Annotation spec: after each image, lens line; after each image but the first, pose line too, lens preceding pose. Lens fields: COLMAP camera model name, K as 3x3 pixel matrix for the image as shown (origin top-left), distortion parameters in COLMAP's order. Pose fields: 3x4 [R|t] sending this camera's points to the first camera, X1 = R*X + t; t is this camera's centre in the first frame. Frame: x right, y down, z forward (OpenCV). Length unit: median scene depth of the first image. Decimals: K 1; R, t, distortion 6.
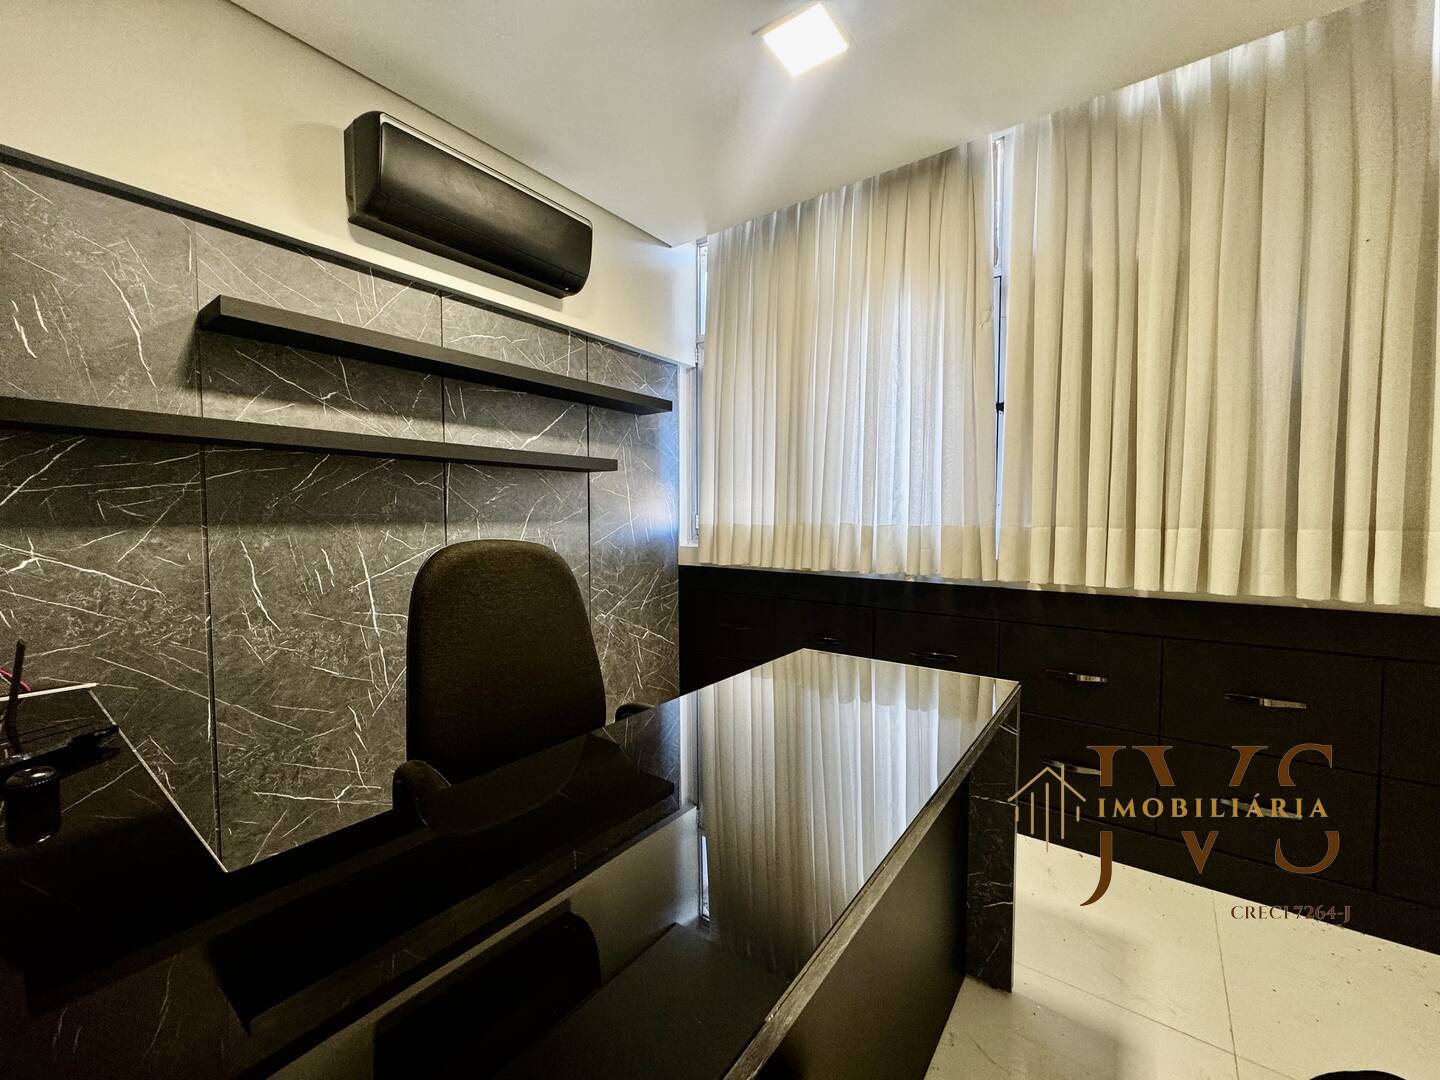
lens RADIAL K [[575.2, 0, 718.5], [0, 575.2, 539.2], [0, 0, 1]] dist [-0.003825, 0.000340]
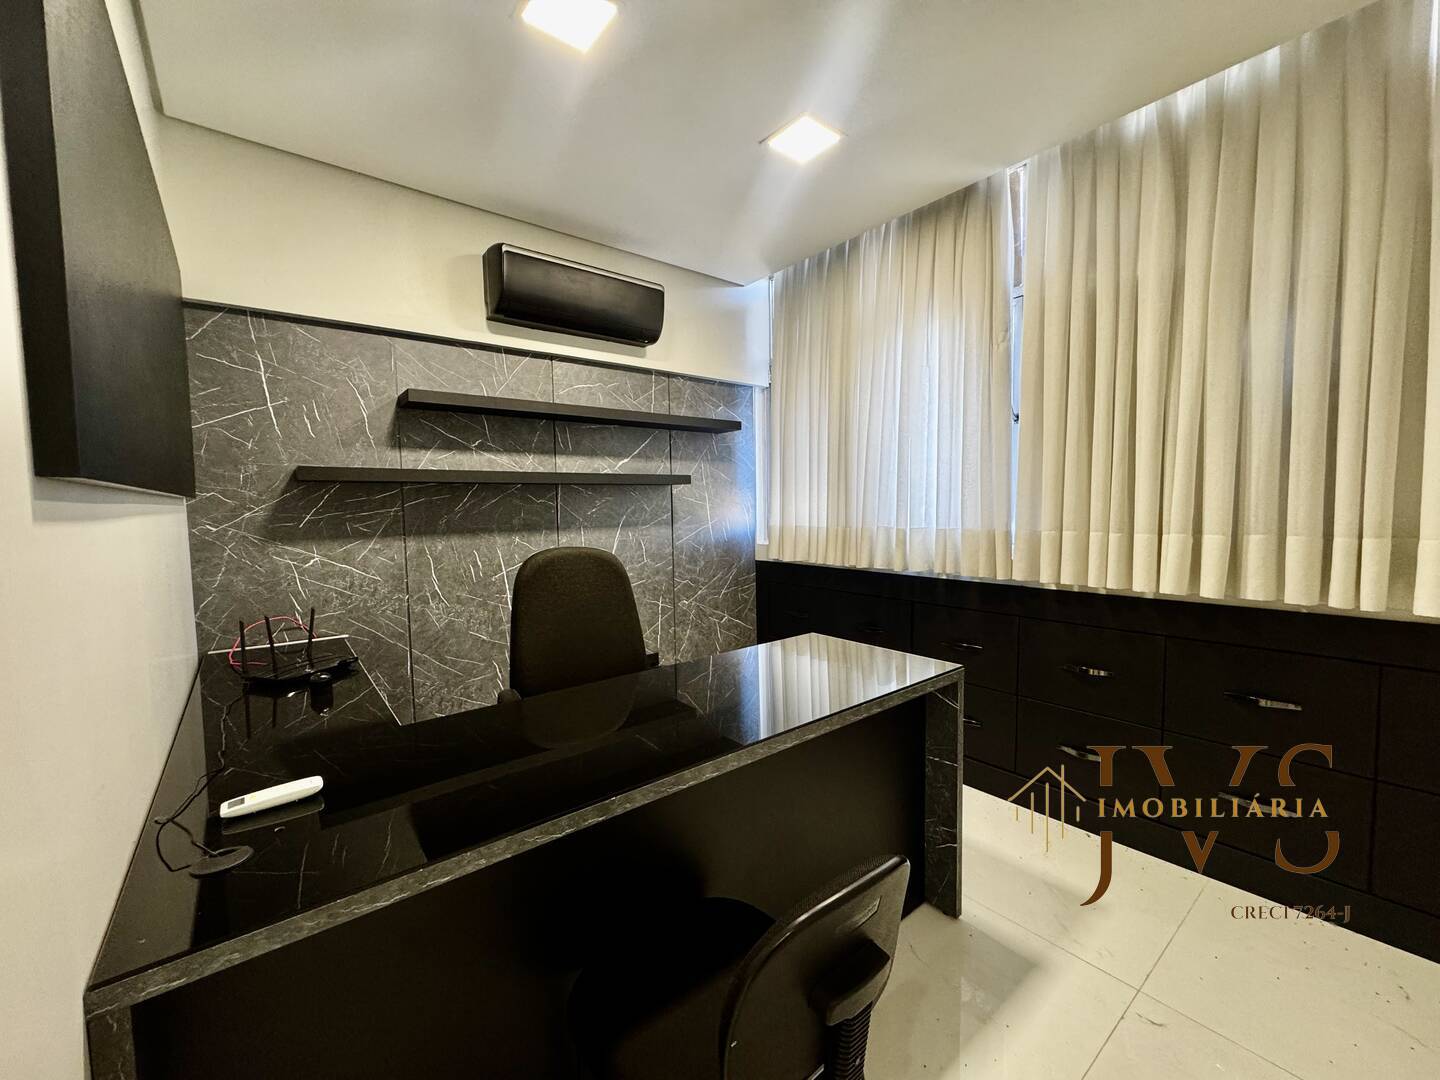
lens RADIAL K [[575.2, 0, 718.2], [0, 575.2, 539.7], [0, 0, 1]] dist [-0.003825, 0.000340]
pose [[0.967623, -0.001064, -0.252400, 0.259473], [0.006191, 0.999790, 0.019522, -0.033610], [0.252326, -0.020453, 0.967426, -0.232774]]
